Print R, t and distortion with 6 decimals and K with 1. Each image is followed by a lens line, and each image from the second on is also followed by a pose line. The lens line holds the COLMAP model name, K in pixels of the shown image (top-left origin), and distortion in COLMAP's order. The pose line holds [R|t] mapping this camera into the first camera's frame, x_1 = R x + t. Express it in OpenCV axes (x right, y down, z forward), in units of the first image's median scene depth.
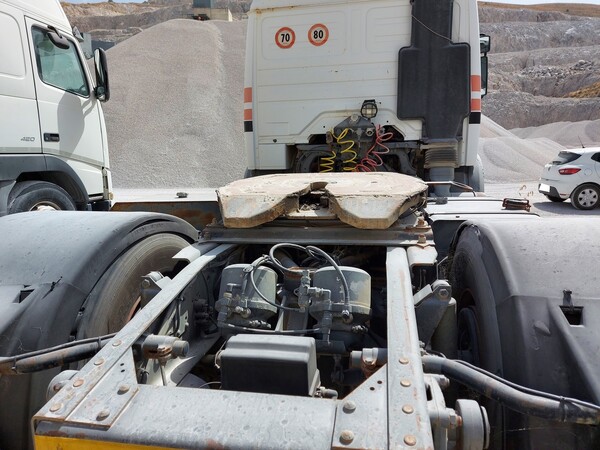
lens RADIAL K [[428.8, 0, 303.5], [0, 428.8, 228.8], [0, 0, 1]] dist [0.074760, -0.078632]
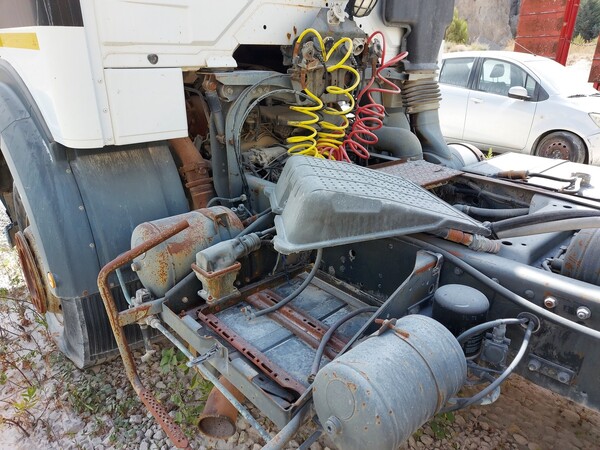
lens RADIAL K [[428.8, 0, 303.5], [0, 428.8, 228.8], [0, 0, 1]] dist [0.074760, -0.078632]
pose [[0.595818, -0.282035, 0.751969, -0.310208], [0.115292, 0.956649, 0.267452, -0.158722], [-0.794801, -0.072656, 0.602505, 0.704915]]
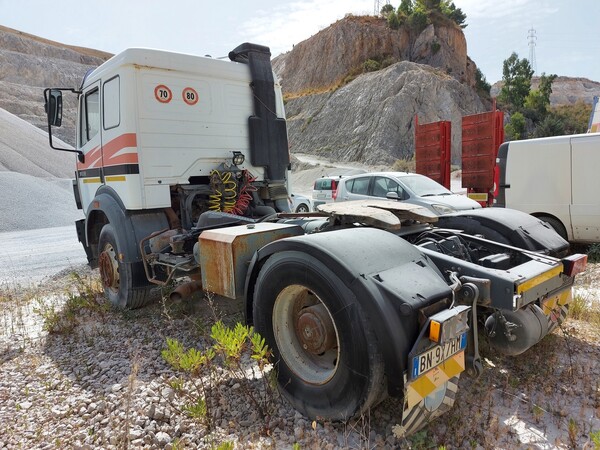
lens RADIAL K [[428.8, 0, 303.5], [0, 428.8, 228.8], [0, 0, 1]] dist [0.074760, -0.078632]
pose [[0.606473, -0.099672, 0.788832, -0.755355], [0.162186, 0.986760, -0.000012, -0.028138], [-0.778387, 0.127945, 0.614609, 0.052065]]
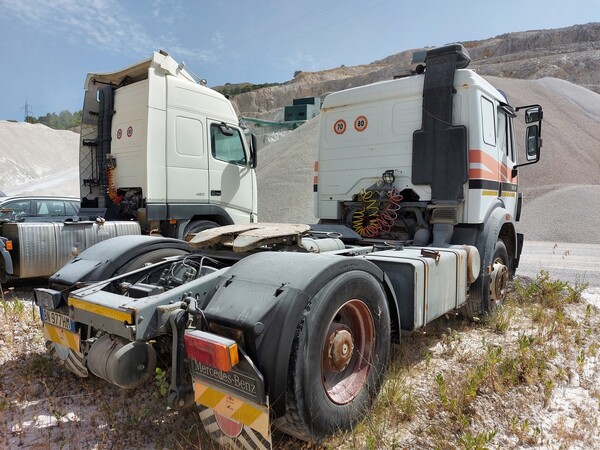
lens RADIAL K [[428.8, 0, 303.5], [0, 428.8, 228.8], [0, 0, 1]] dist [0.074760, -0.078632]
pose [[0.890138, 0.050618, -0.452871, 0.496662], [-0.097254, 0.992017, -0.080279, 0.009200], [0.445192, 0.115503, 0.887955, -0.247145]]
